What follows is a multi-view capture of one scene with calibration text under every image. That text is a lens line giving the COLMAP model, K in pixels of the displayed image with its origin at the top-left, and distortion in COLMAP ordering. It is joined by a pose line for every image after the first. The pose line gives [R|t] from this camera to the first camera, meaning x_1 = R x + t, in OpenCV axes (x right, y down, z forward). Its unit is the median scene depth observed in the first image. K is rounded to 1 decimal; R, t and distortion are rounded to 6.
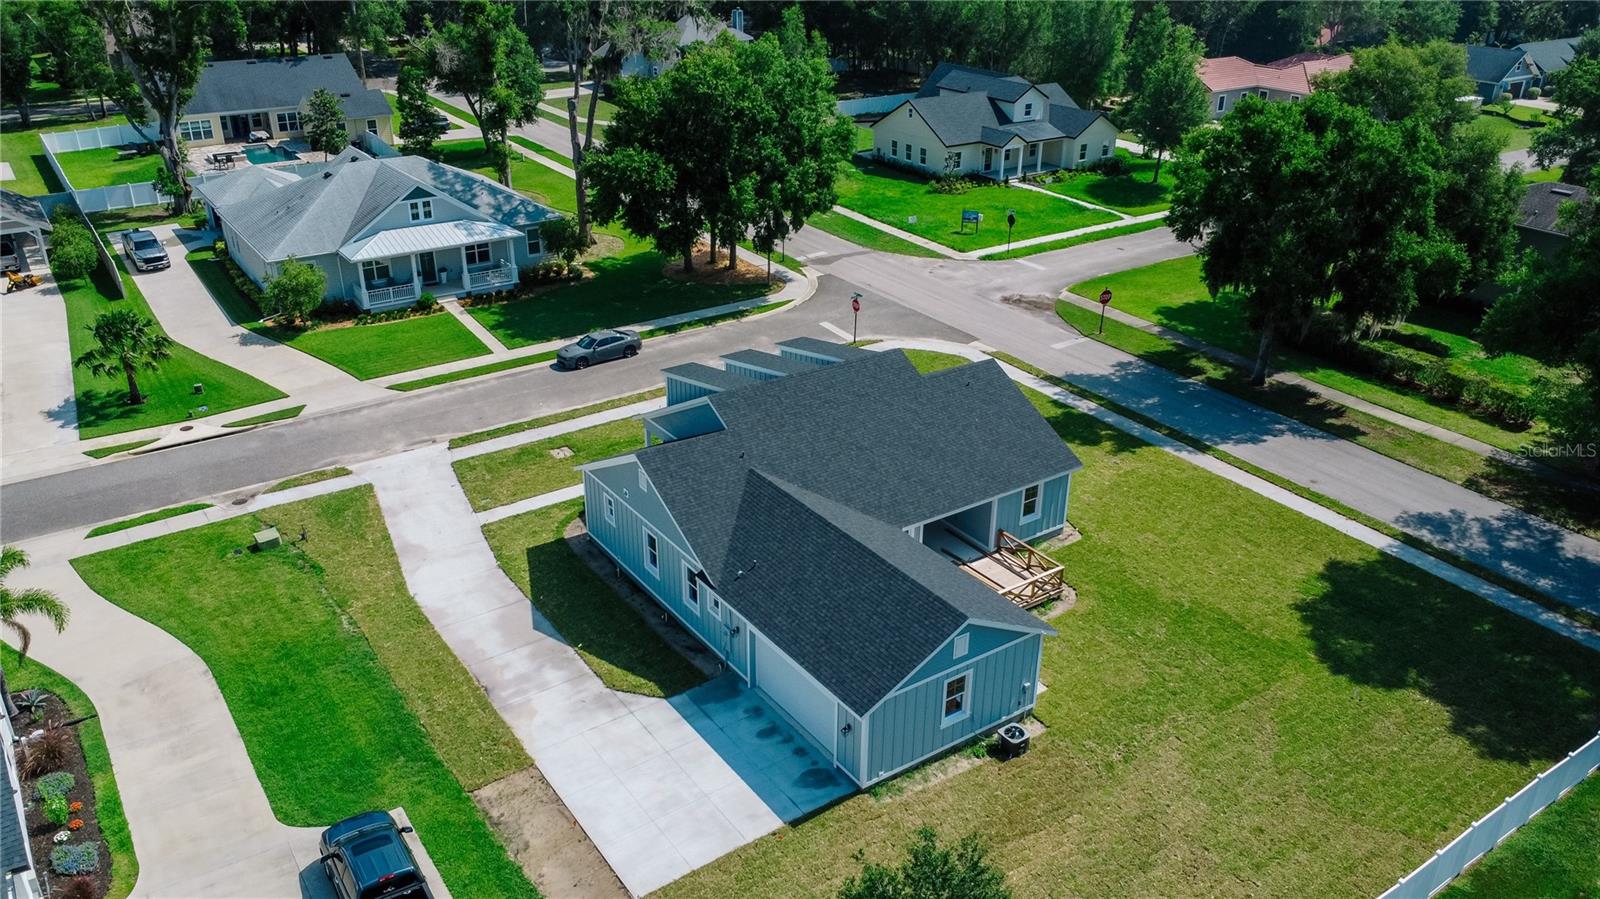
lens RADIAL K [[1208.2, 0, 804.0], [0, 1208.2, 453.4], [0, 0, 1]] dist [0.006827, -0.009982]
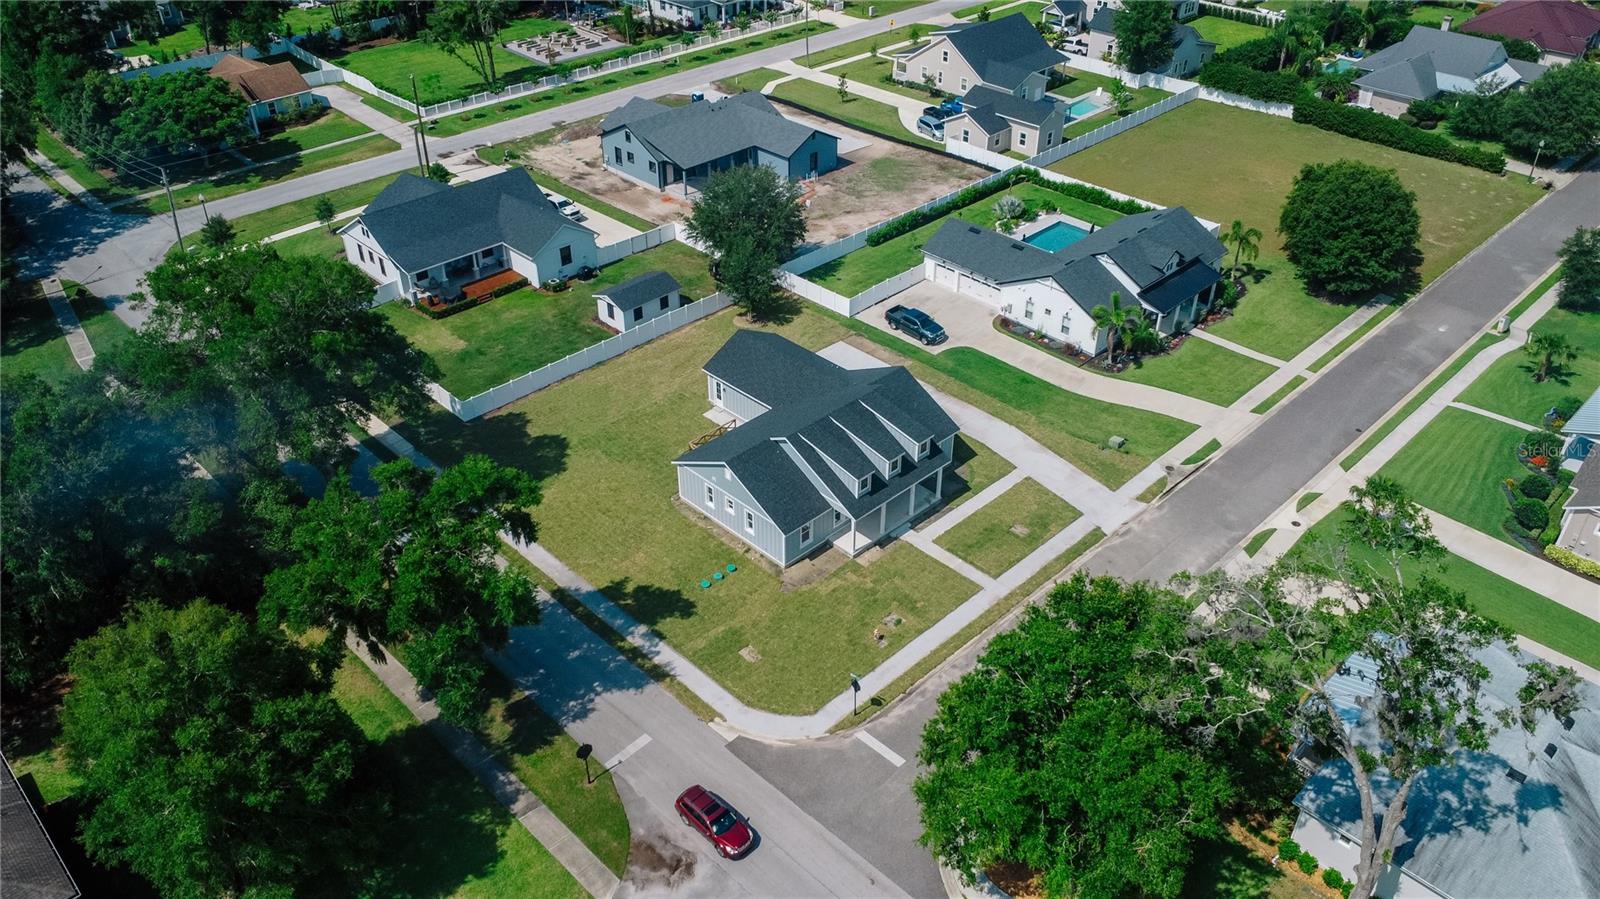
lens RADIAL K [[1208.2, 0, 804.0], [0, 1208.2, 453.4], [0, 0, 1]] dist [0.006827, -0.009982]
pose [[-0.985729, 0.087513, -0.143805, 0.203980], [-0.081826, 0.497459, 0.863620, -1.032272], [0.147115, 0.863062, -0.483199, 1.289773]]
